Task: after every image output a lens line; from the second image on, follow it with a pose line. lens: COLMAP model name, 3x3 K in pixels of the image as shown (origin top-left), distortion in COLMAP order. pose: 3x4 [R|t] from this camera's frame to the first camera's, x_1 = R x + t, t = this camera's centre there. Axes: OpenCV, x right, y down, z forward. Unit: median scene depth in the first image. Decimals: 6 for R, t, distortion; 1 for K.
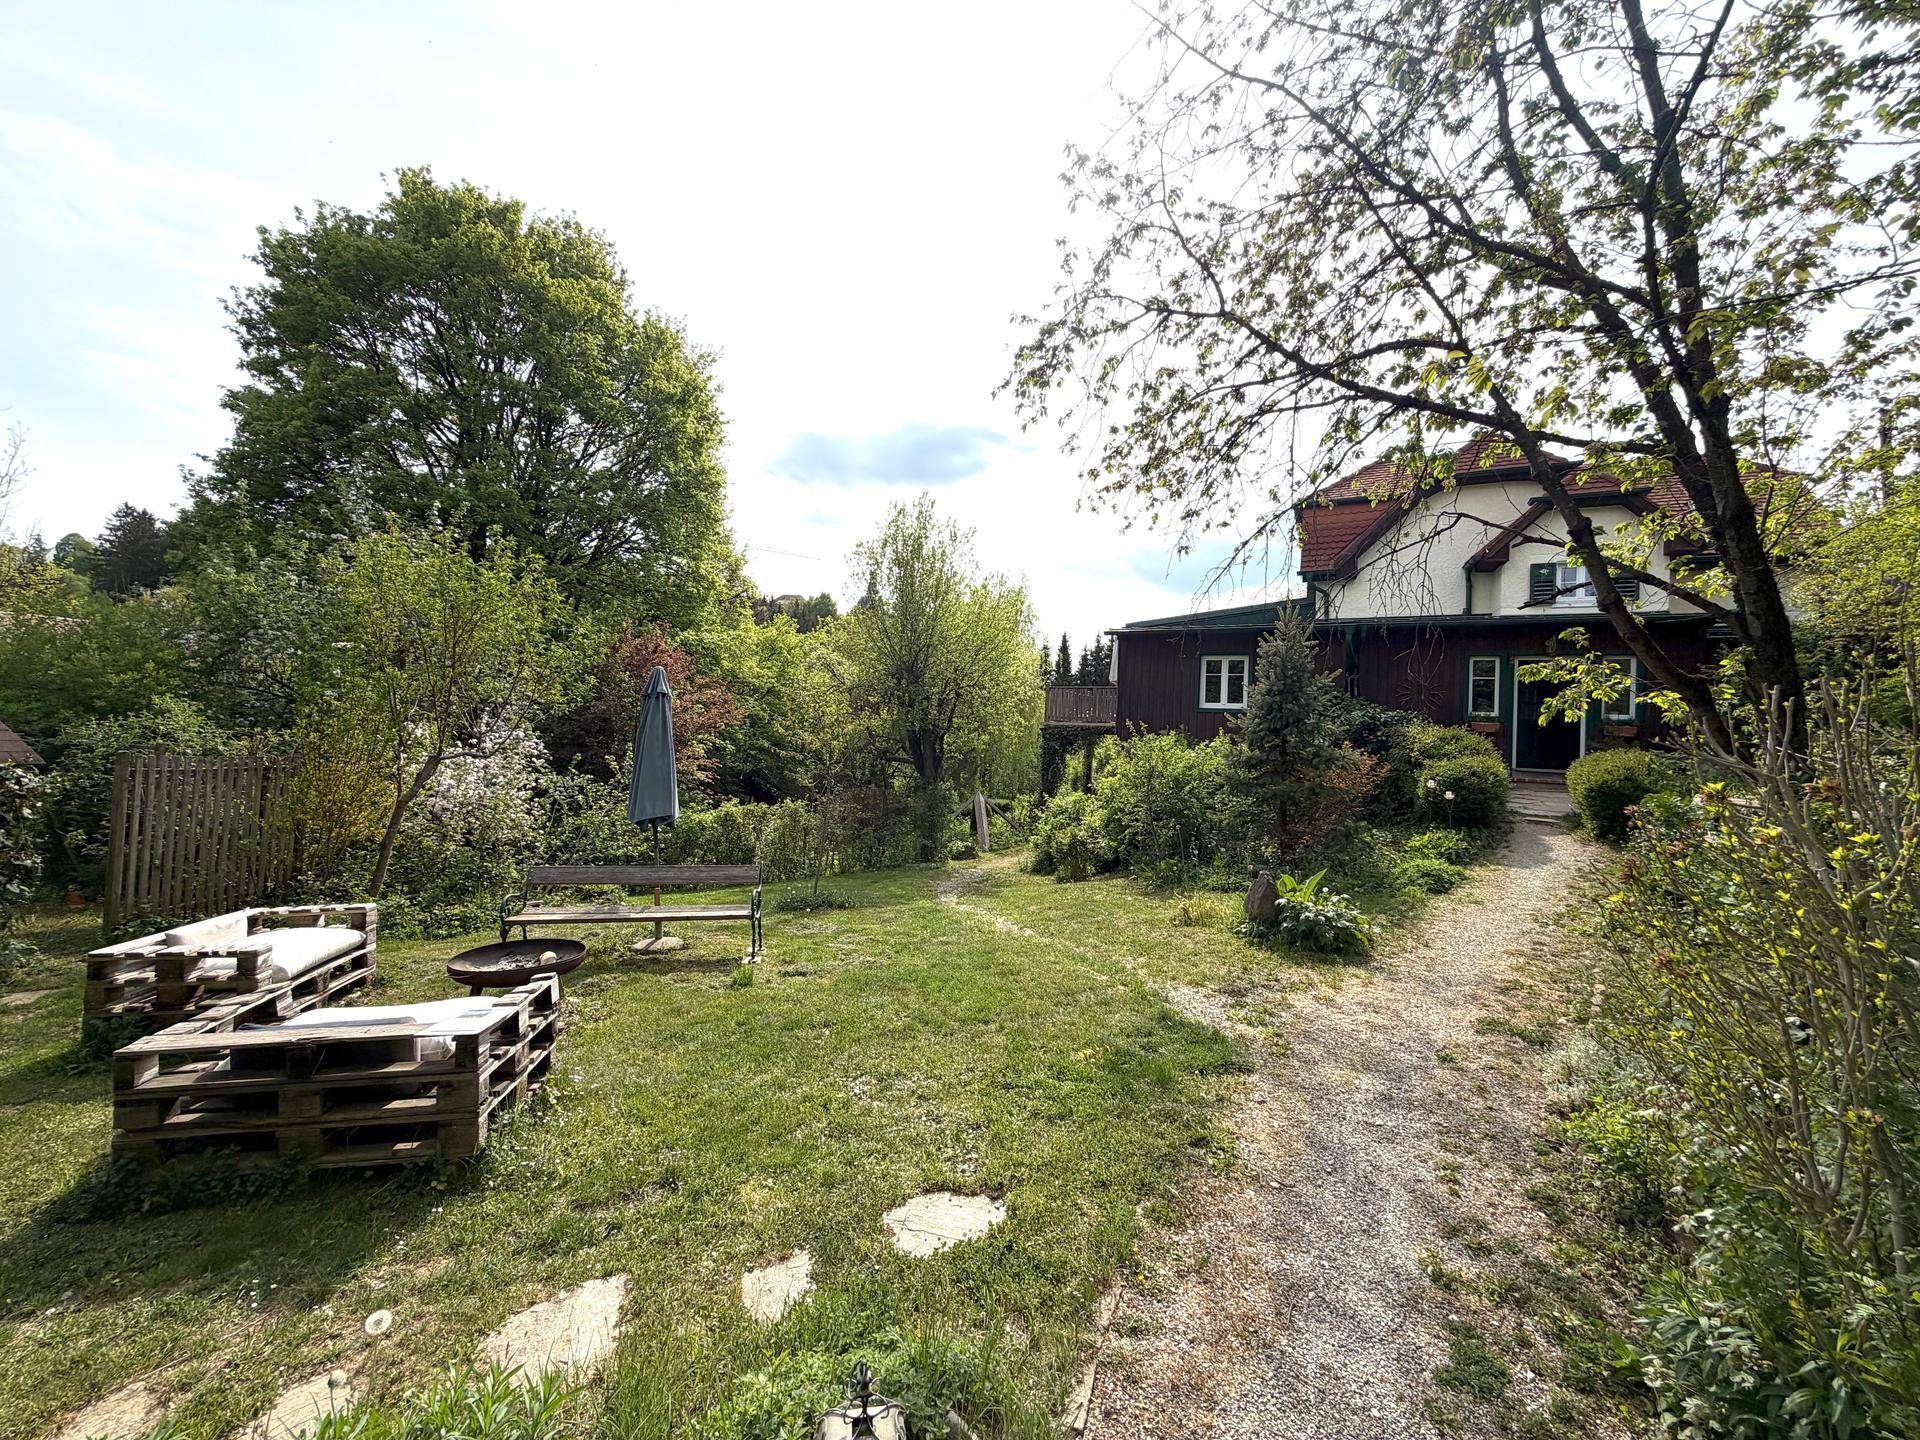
lens RADIAL K [[766.0, 0, 969.3], [0, 766.0, 695.8], [0, 0, 1]] dist [0.009718, 0.000166]
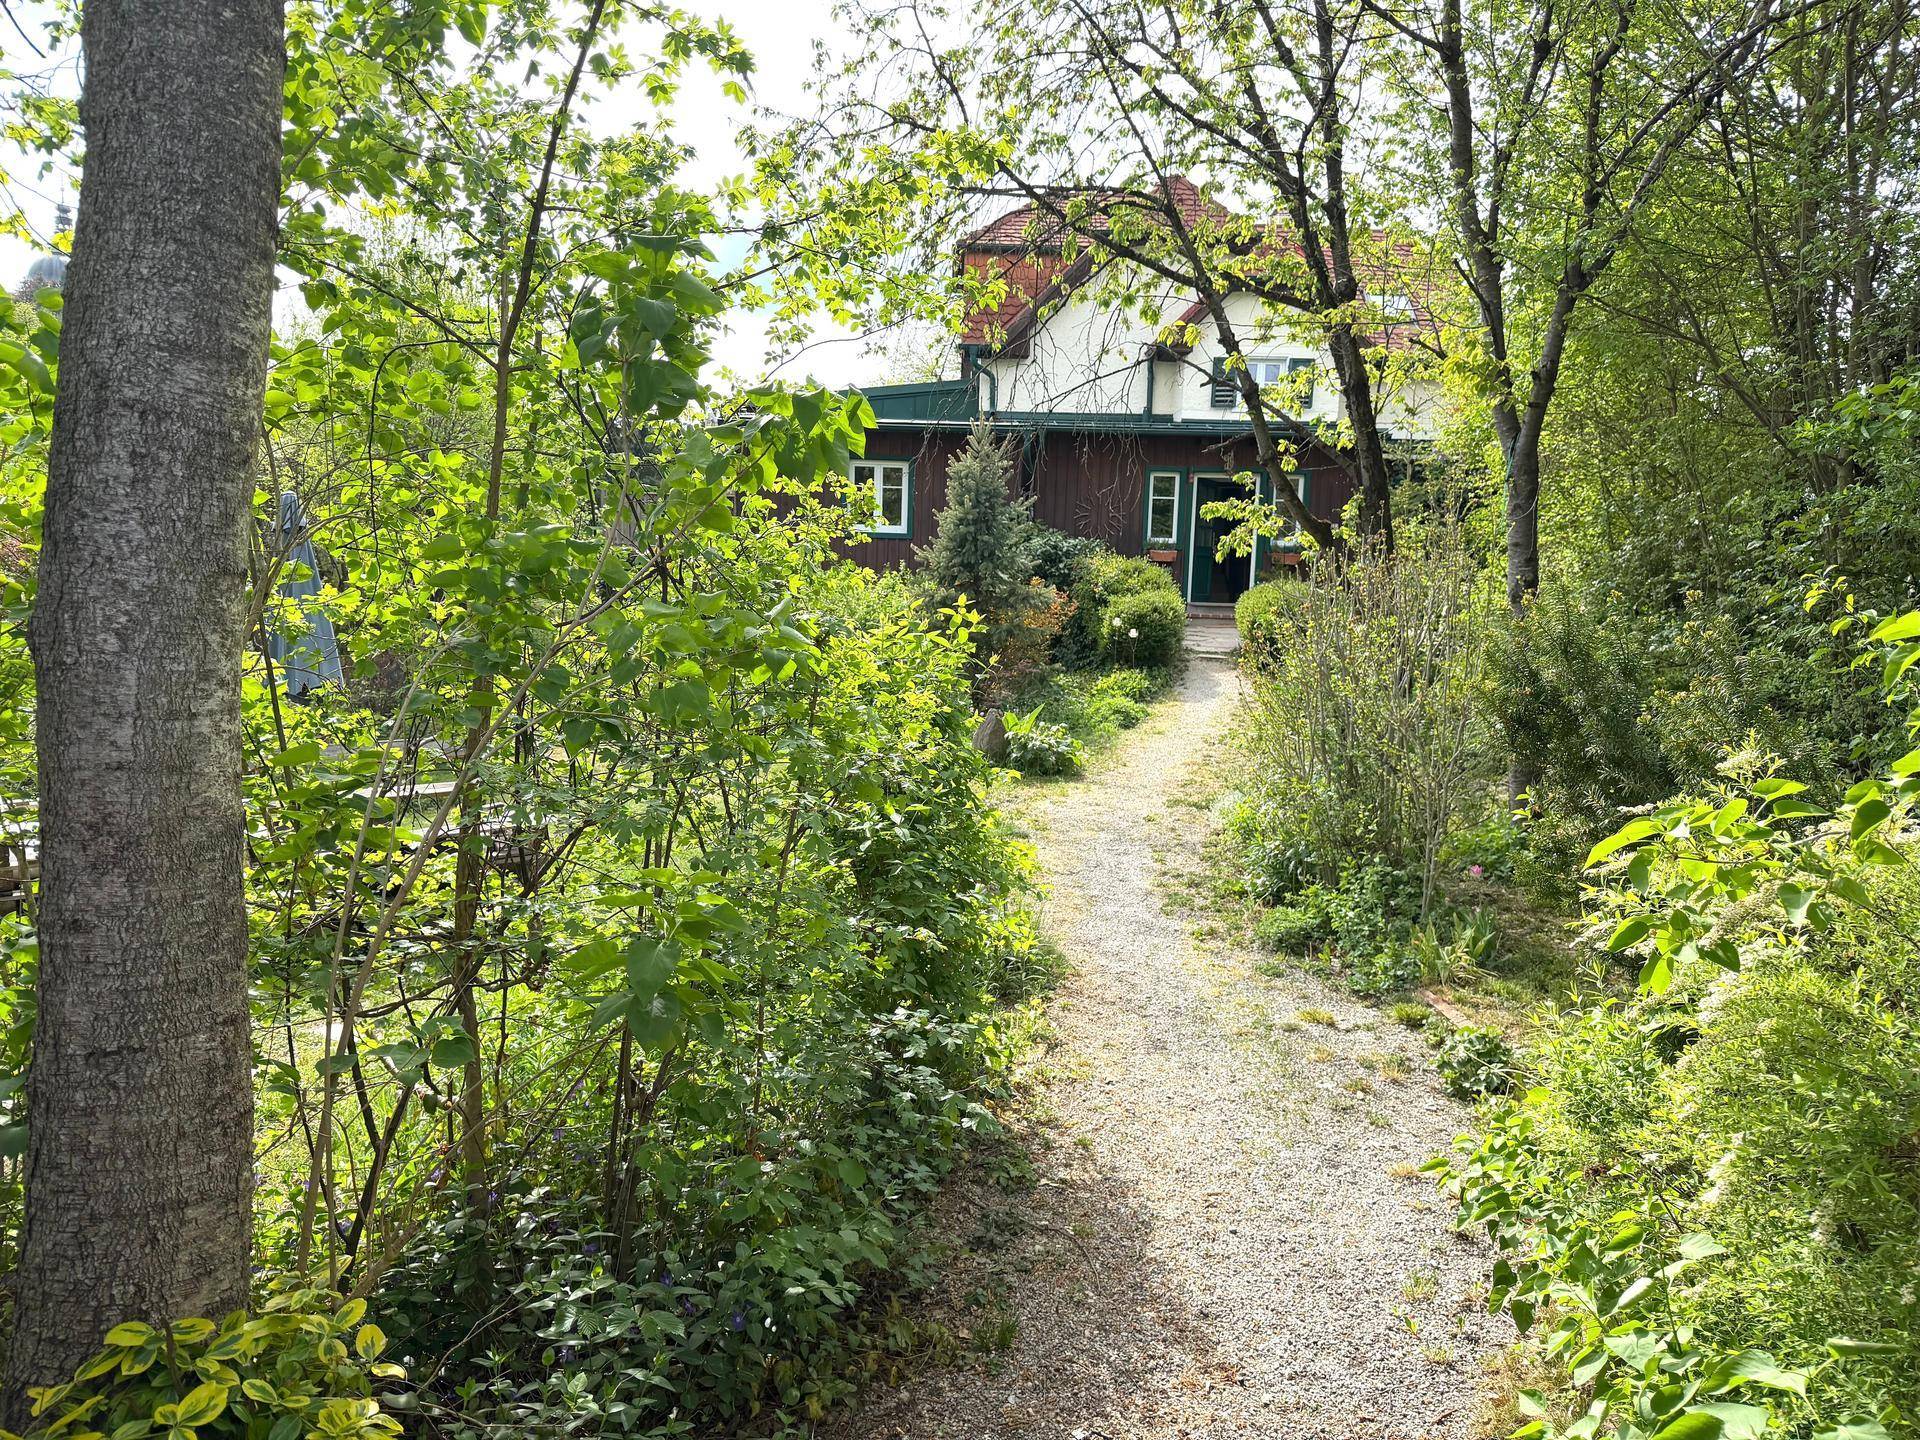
lens RADIAL K [[1340.7, 0, 956.1], [0, 1340.7, 721.9], [0, 0, 1]] dist [-0.008031, -0.000962]
pose [[0.900228, -0.061848, 0.431004, -0.270608], [-0.012310, 0.985850, 0.167178, -0.033118], [-0.435244, -0.155804, 0.886728, -0.356908]]
